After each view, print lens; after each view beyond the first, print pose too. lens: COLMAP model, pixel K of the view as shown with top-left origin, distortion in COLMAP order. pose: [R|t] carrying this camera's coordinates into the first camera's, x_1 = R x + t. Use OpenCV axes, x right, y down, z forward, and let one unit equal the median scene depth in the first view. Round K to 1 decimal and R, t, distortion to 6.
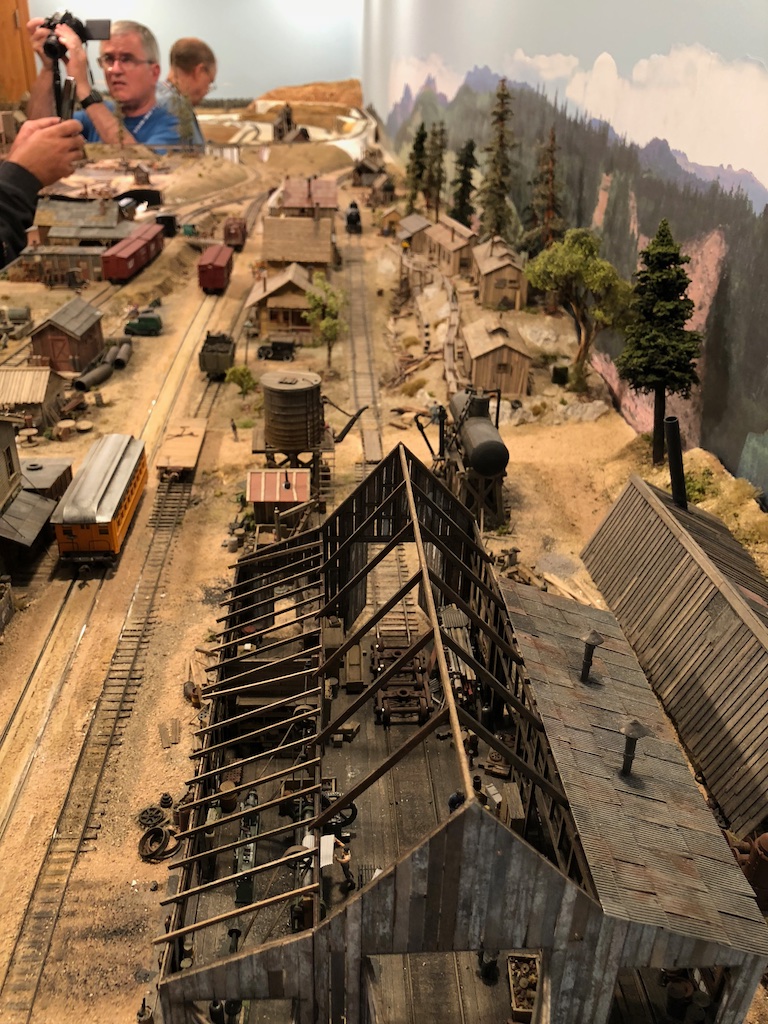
lens RADIAL K [[848.2, 0, 384.0], [0, 848.2, 512.0], [0, 0, 1]] dist [0.003255, -0.003132]
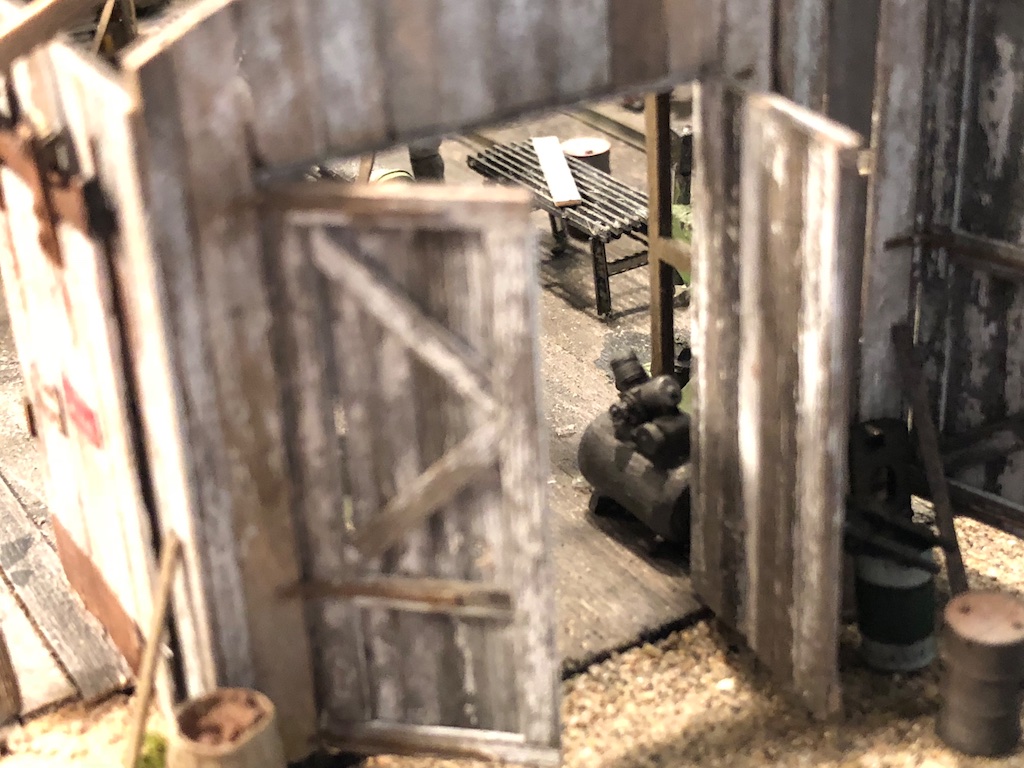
lens RADIAL K [[1718.2, 0, 497.9], [0, 1718.2, 368.2], [0, 0, 1]] dist [0.029532, 0.003750]
pose [[0.884544, -0.276338, 0.375792, -0.126498], [0.279485, 0.958983, 0.047330, 0.222677], [-0.373458, 0.063163, 0.925494, 0.220388]]
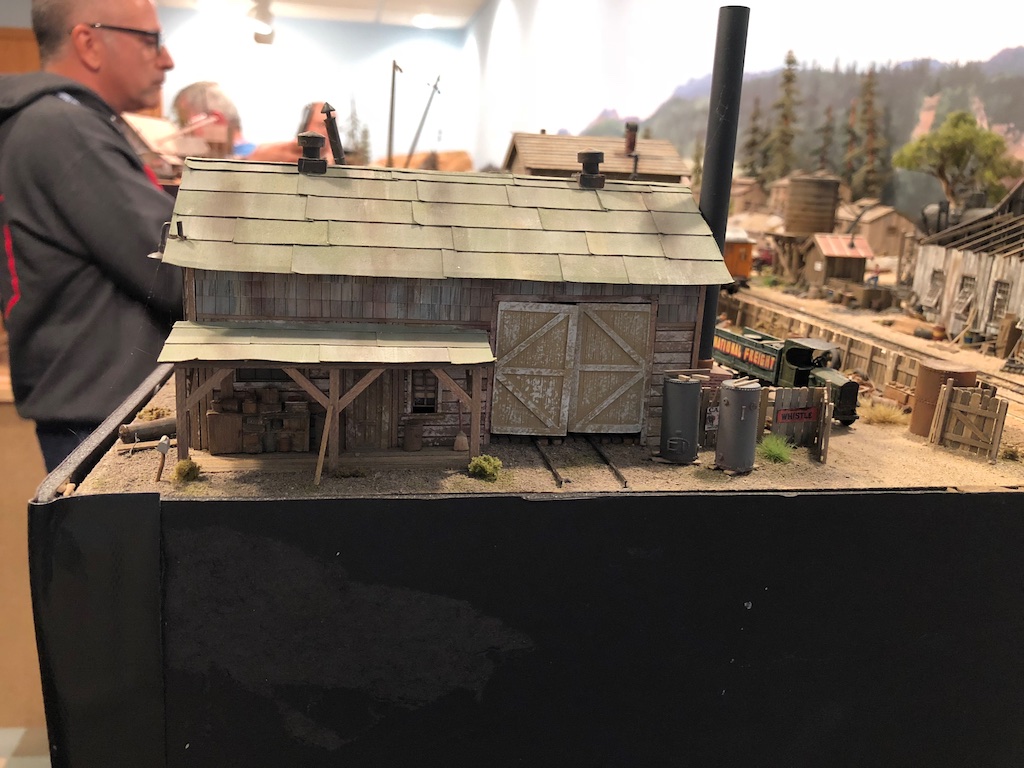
lens RADIAL K [[848.2, 0, 506.6], [0, 848.2, 394.3], [0, 0, 1]] dist [0.003255, -0.003132]
pose [[0.995283, -0.001768, 0.096999, -0.565280], [0.023670, 0.974046, -0.225110, 0.336594], [-0.094084, 0.226344, 0.969493, -0.019937]]
